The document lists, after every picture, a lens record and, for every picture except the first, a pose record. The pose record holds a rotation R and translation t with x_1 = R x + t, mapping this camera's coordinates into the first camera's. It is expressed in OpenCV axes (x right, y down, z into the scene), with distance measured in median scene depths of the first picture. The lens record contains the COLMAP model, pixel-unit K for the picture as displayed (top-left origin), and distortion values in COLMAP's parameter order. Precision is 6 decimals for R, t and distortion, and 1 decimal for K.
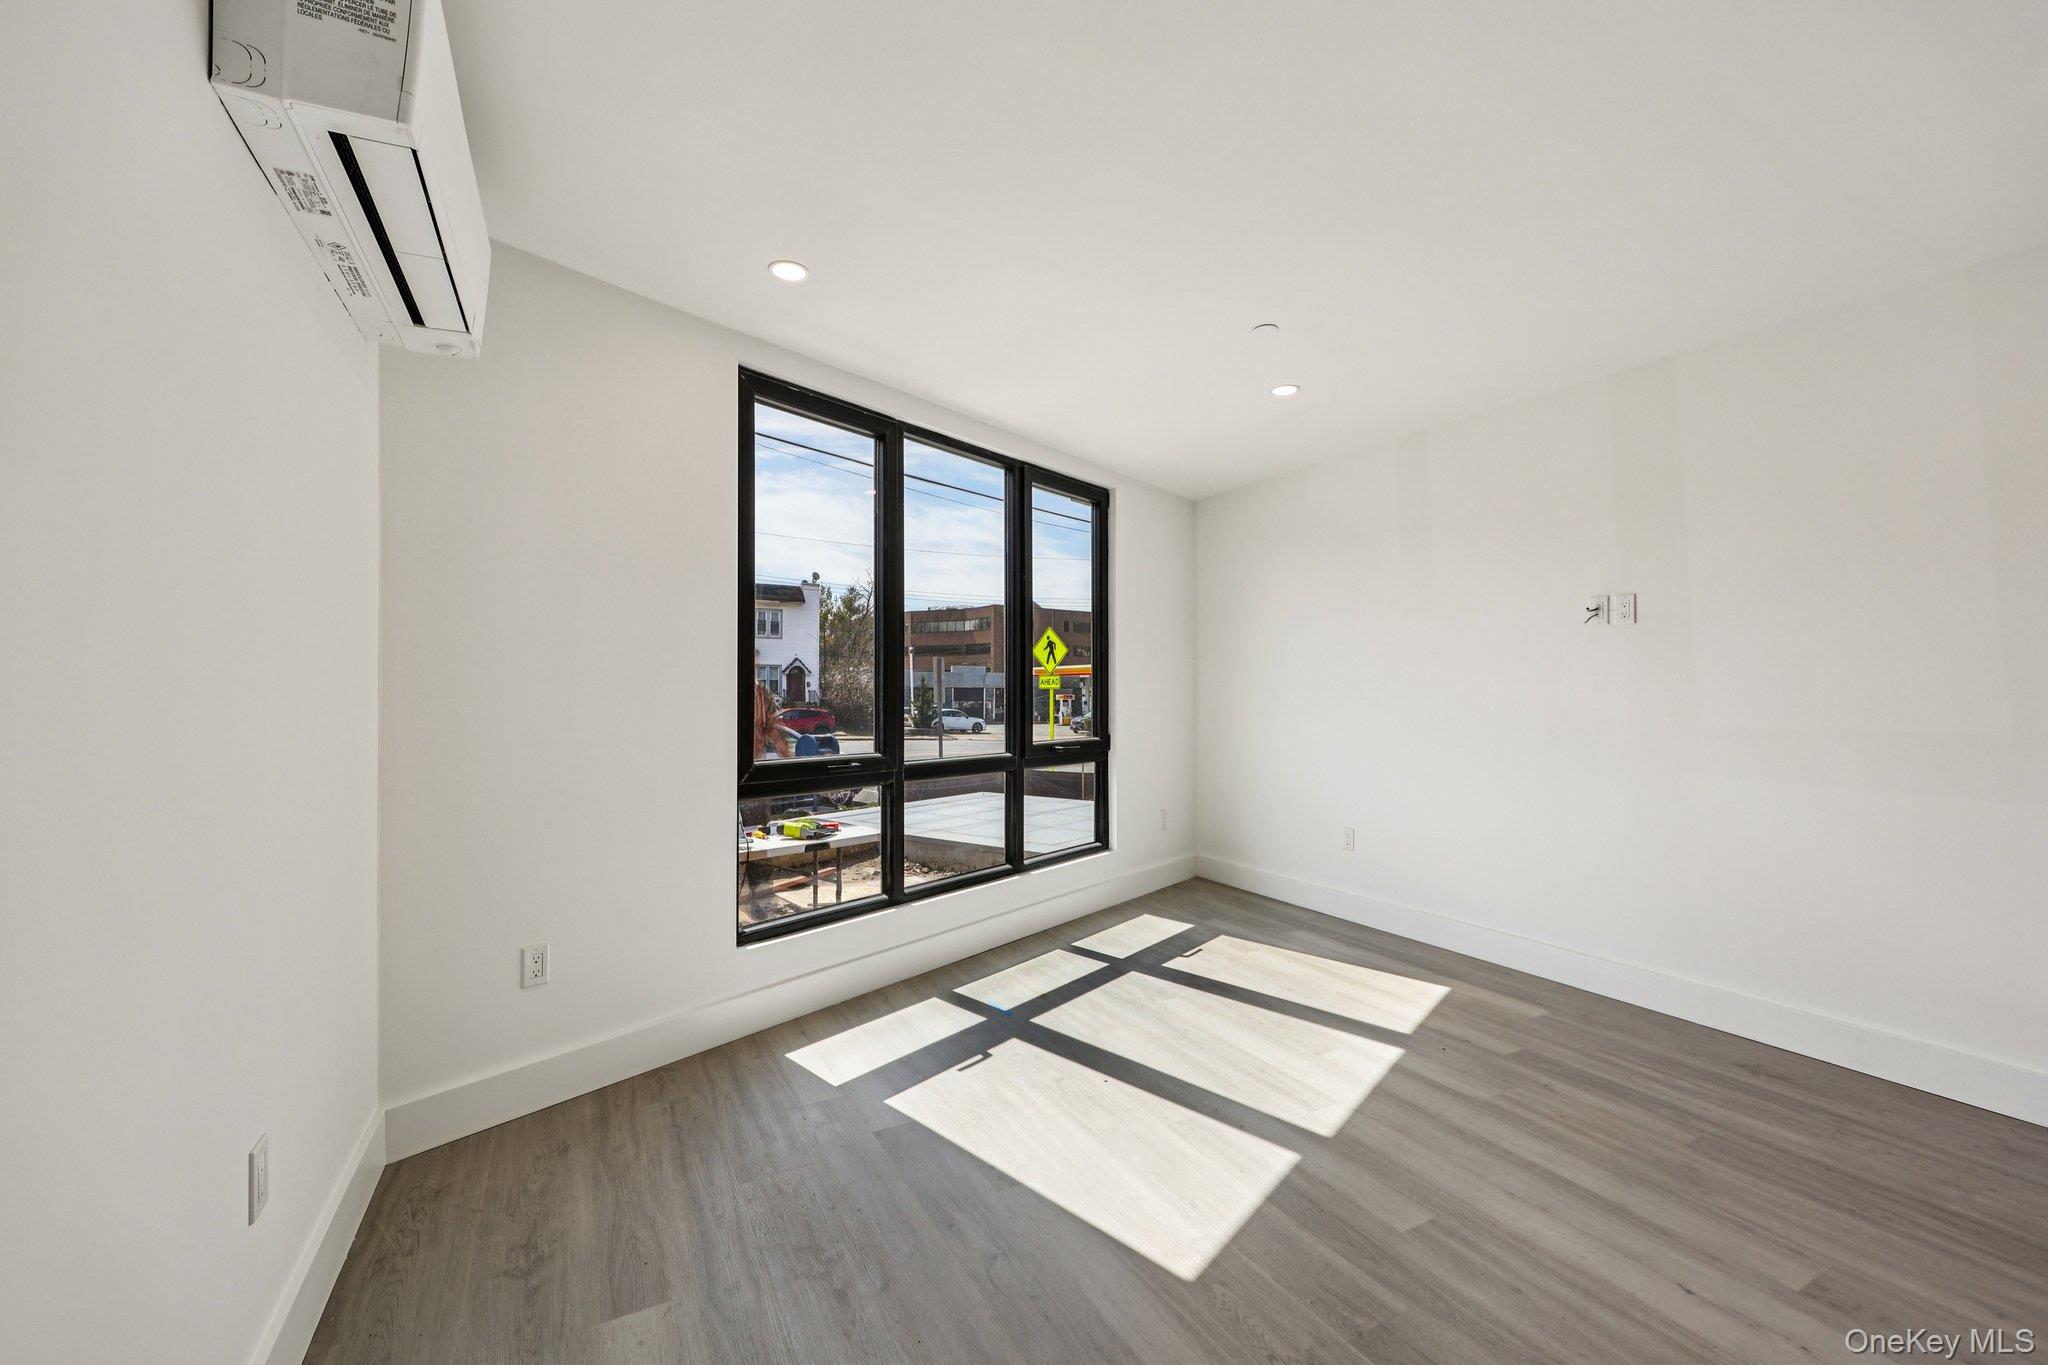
lens RADIAL K [[835.0, 0, 1014.1], [0, 835.0, 689.5], [0, 0, 1]] dist [0.002035, 0.000401]
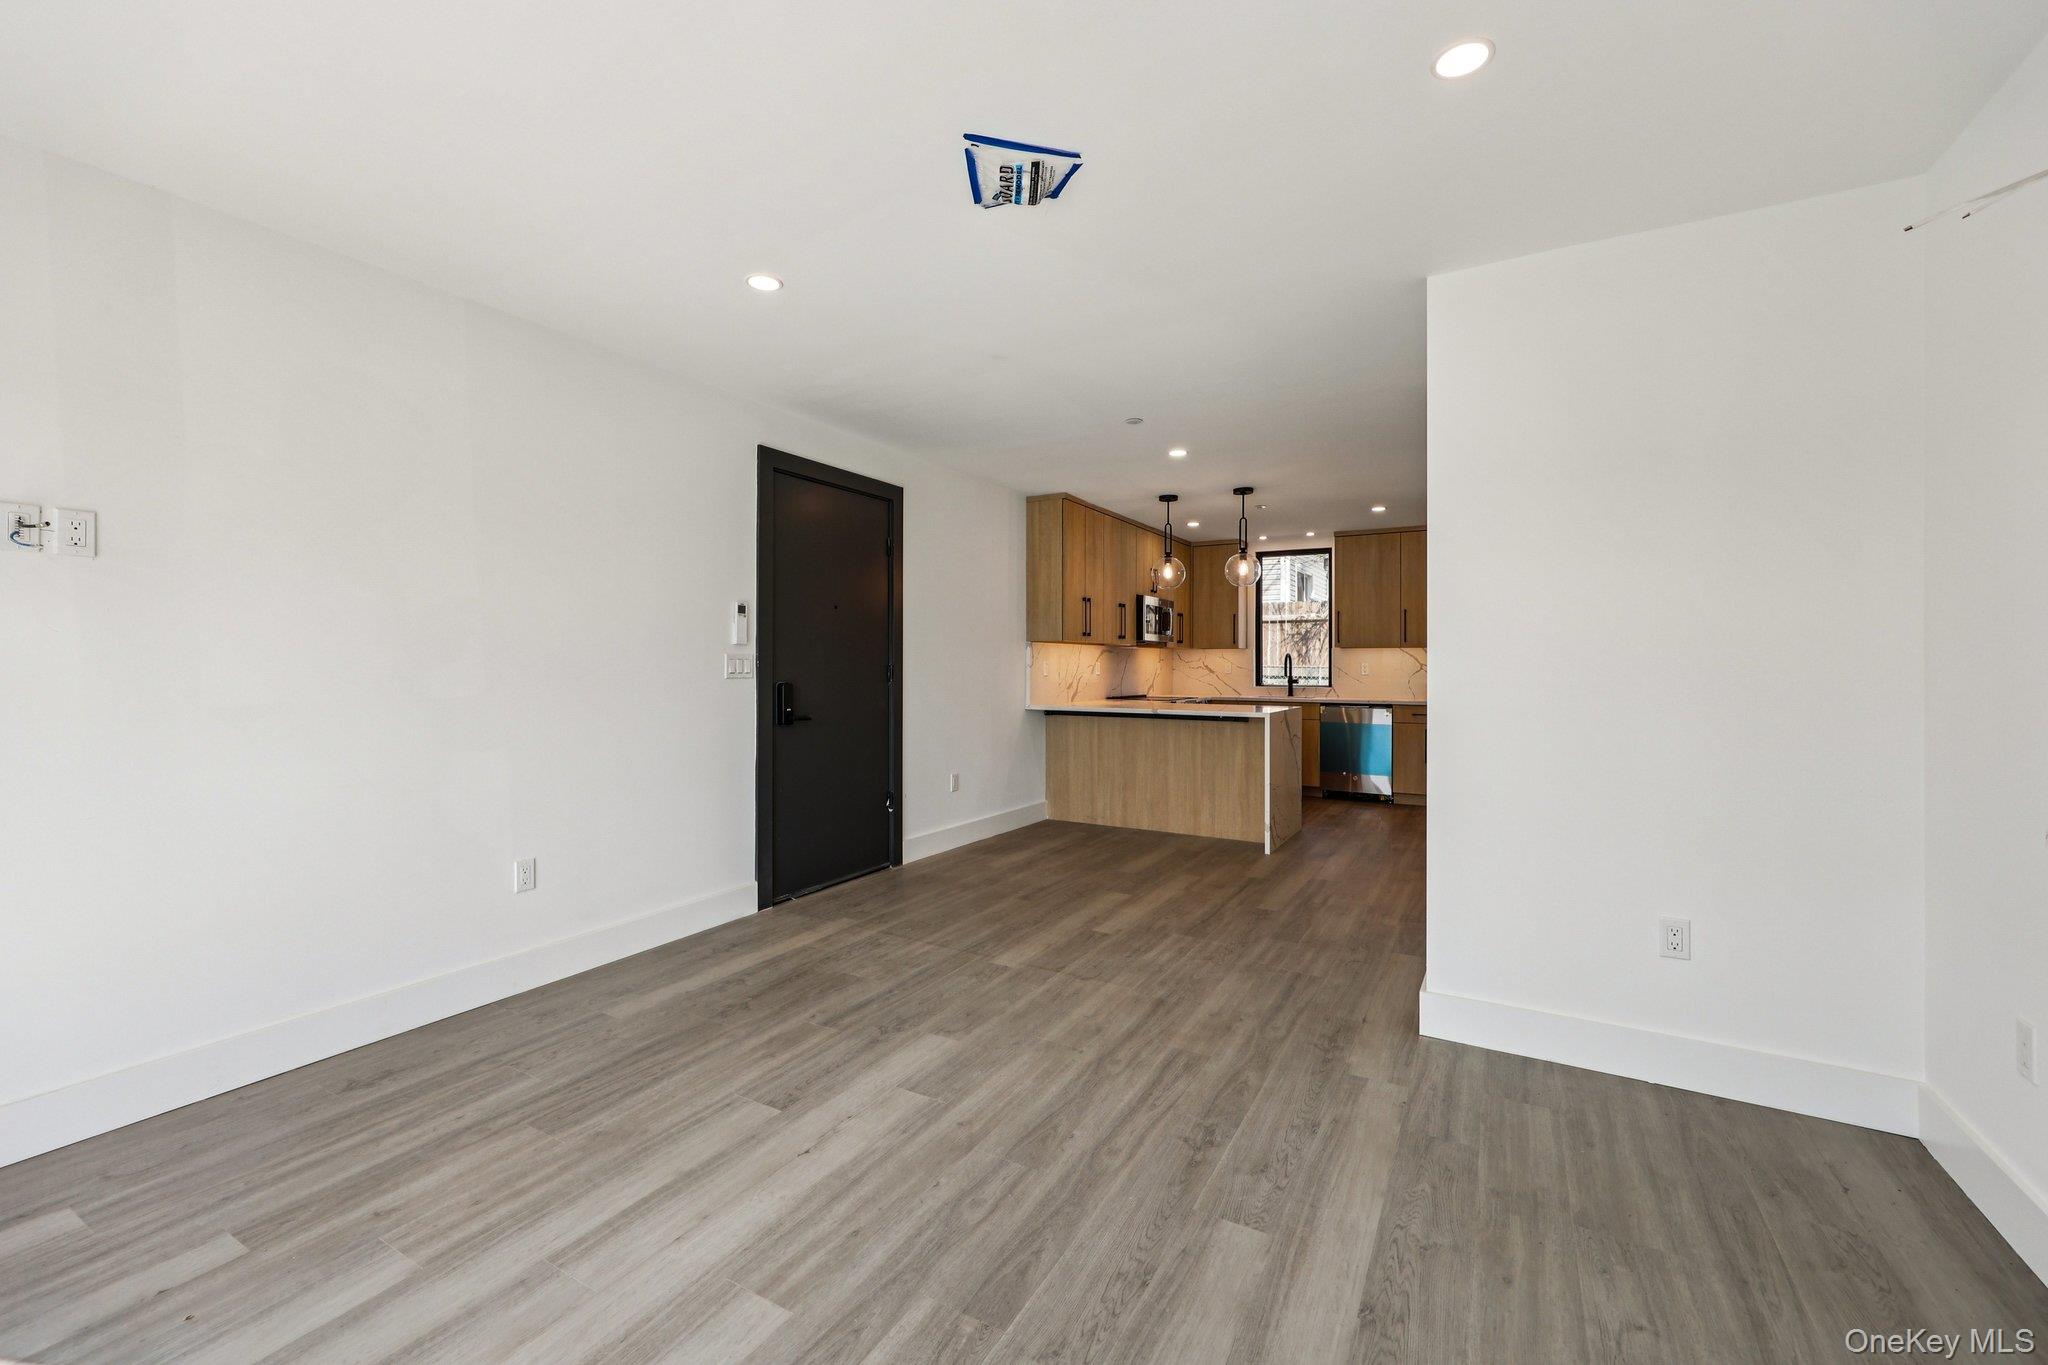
lens RADIAL K [[835.0, 0, 1035.0], [0, 835.0, 667.2], [0, 0, 1]] dist [0.002035, 0.000401]
pose [[-0.536269, -0.006783, 0.844020, -0.218906], [-0.002431, 0.999976, 0.006491, 0.001179], [-0.844044, 0.001429, -0.536272, 0.752892]]
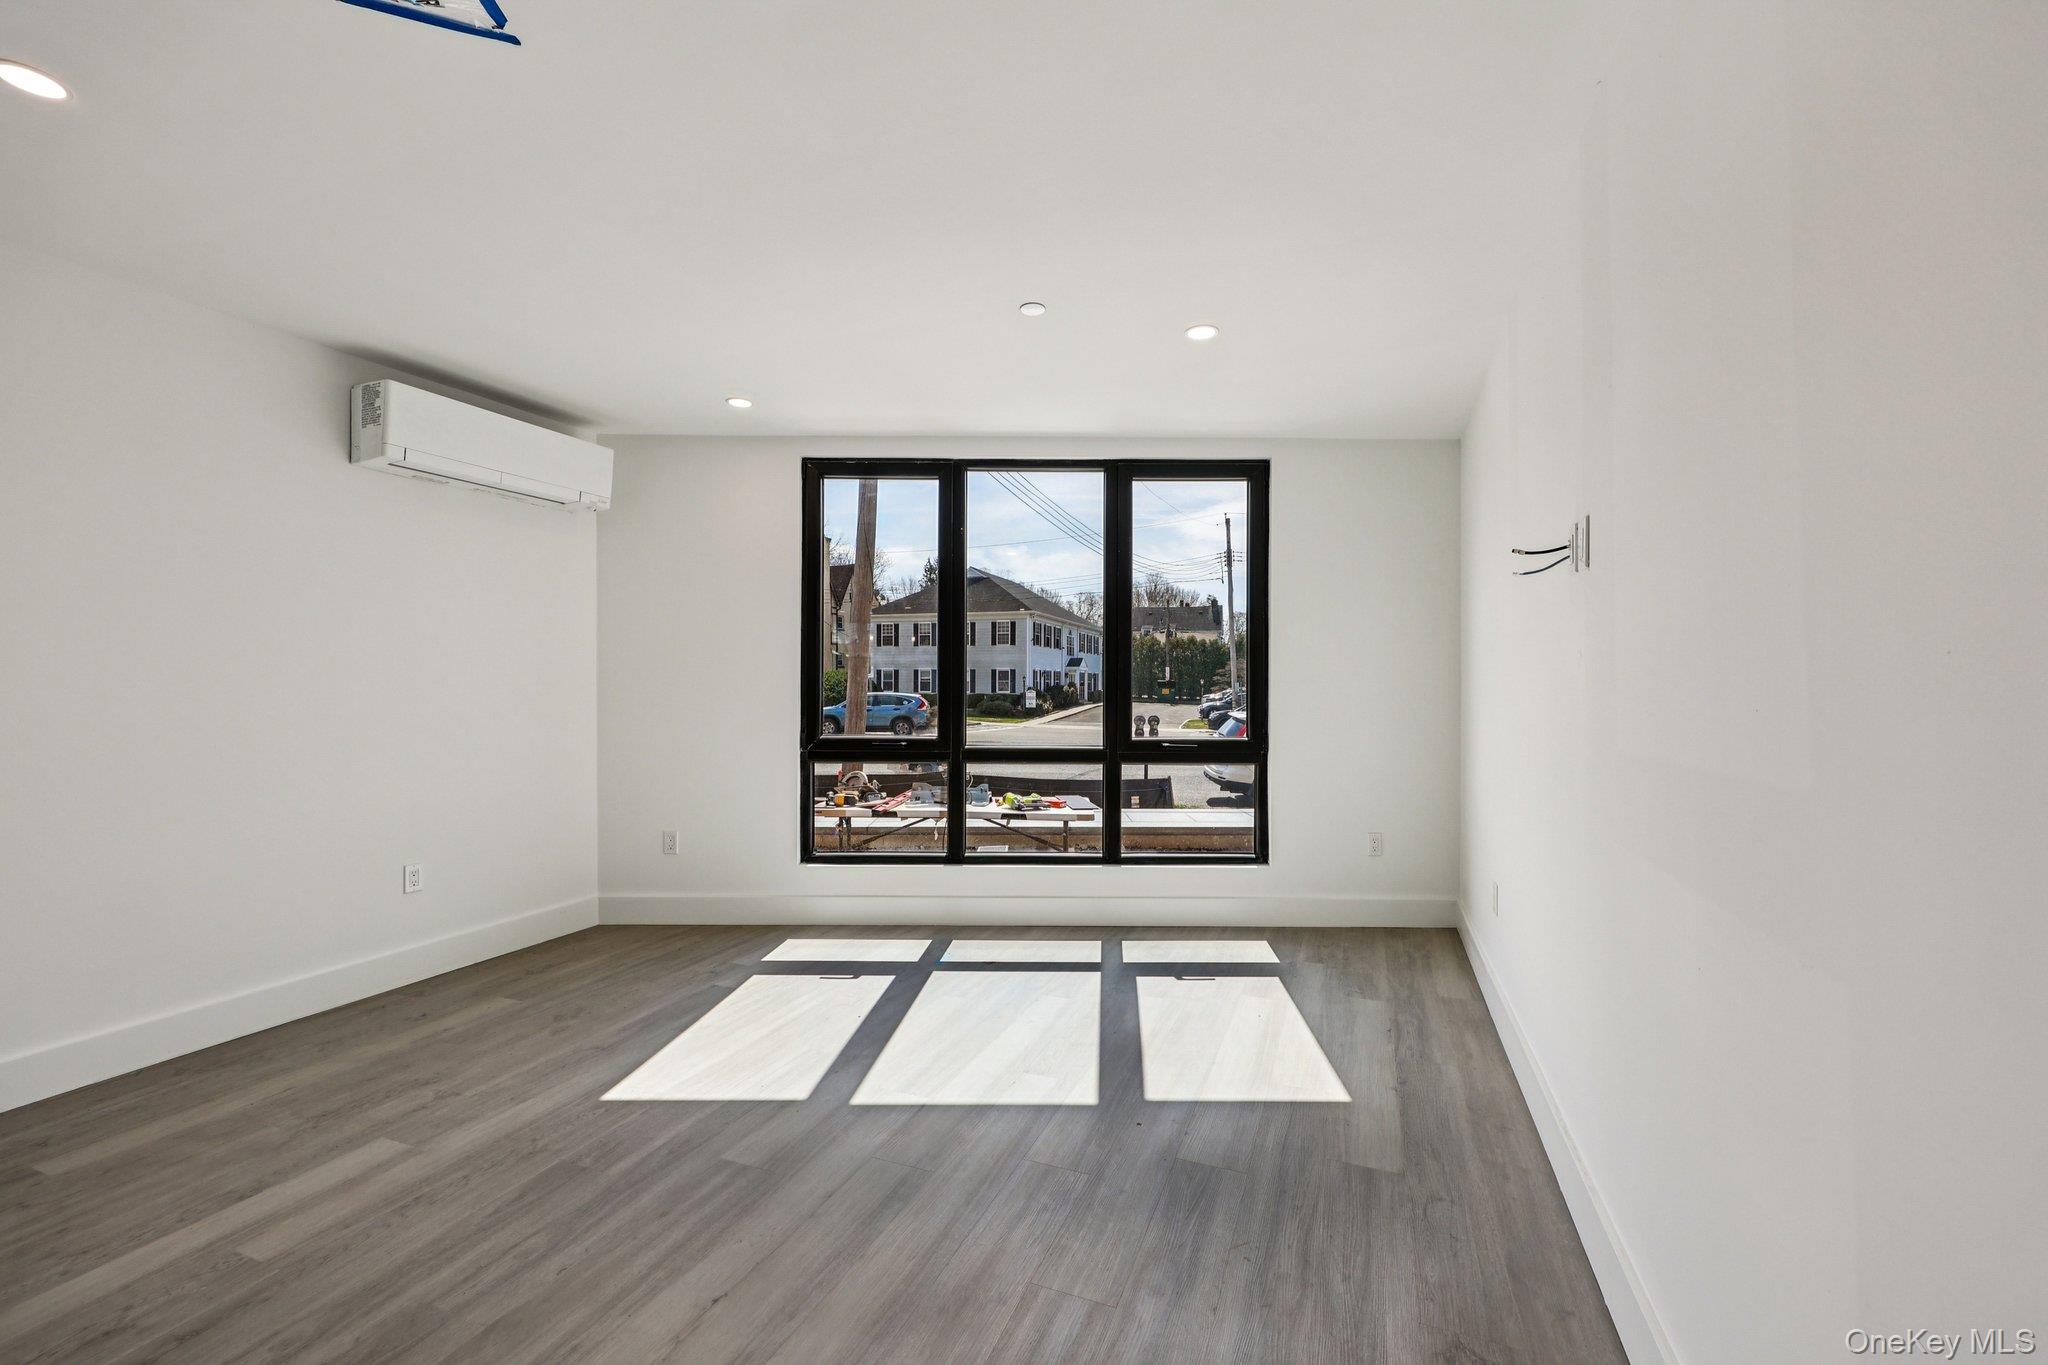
lens RADIAL K [[835.0, 0, 1024.7], [0, 835.0, 685.2], [0, 0, 1]] dist [0.002035, 0.000401]
pose [[0.635677, -0.001494, -0.771953, 0.976055], [-0.000444, 0.999997, -0.002301, 0.005252], [0.771955, 0.001805, 0.635675, 0.361949]]
